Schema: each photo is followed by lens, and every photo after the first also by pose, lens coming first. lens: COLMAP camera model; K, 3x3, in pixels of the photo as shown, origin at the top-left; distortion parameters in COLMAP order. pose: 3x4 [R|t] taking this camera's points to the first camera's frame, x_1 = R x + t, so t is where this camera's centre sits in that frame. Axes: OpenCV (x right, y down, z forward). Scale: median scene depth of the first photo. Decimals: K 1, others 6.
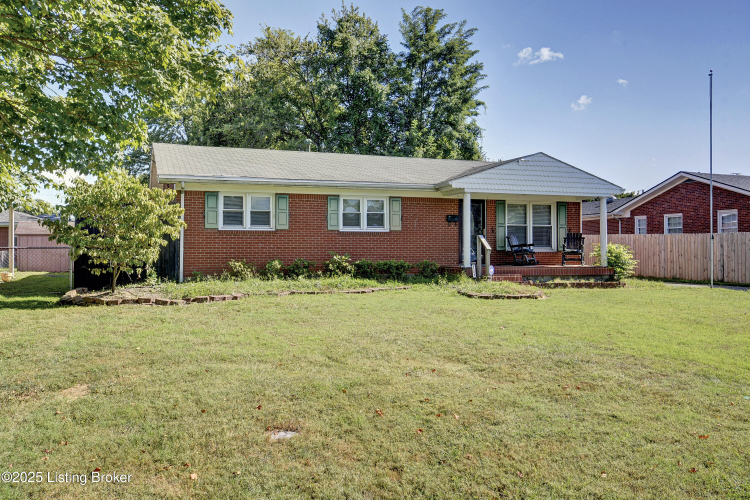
lens RADIAL K [[650.9, 0, 375.0], [0, 650.9, 250.0], [0, 0, 1]] dist [0.008551, -0.002548]
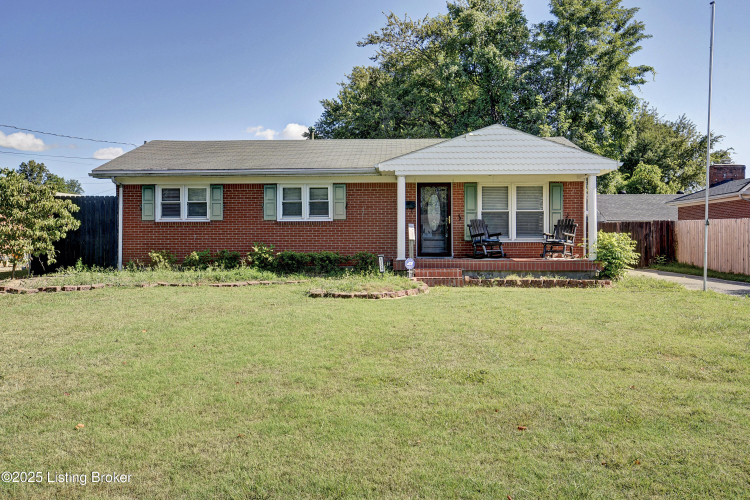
lens RADIAL K [[650.9, 0, 375.0], [0, 650.9, 250.0], [0, 0, 1]] dist [0.008551, -0.002548]
pose [[0.922714, 0.003902, -0.385466, 0.424015], [0.002511, 0.999867, 0.016132, -0.001345], [0.385478, -0.015853, 0.922581, 0.159166]]
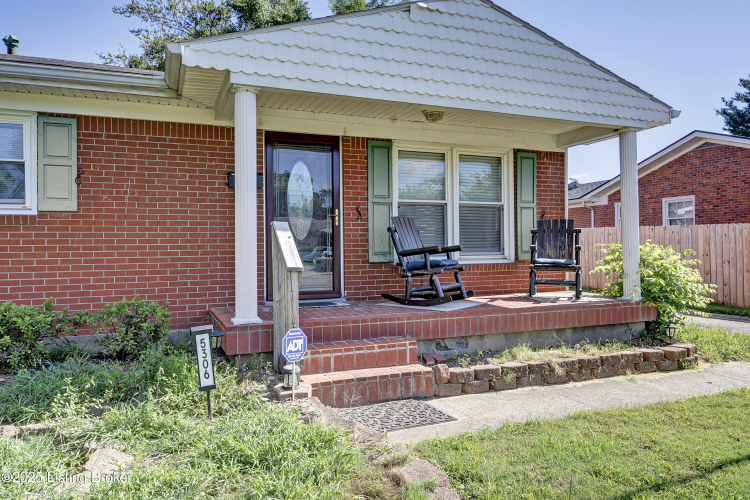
lens RADIAL K [[522.4, 0, 375.0], [0, 522.4, 250.0], [0, 0, 1]] dist [0.008924, 0.003492]
pose [[0.999312, -0.008461, 0.036121, 0.184101], [0.008255, 0.999949, 0.005863, -0.009512], [-0.036169, -0.005560, 0.999330, 0.696598]]
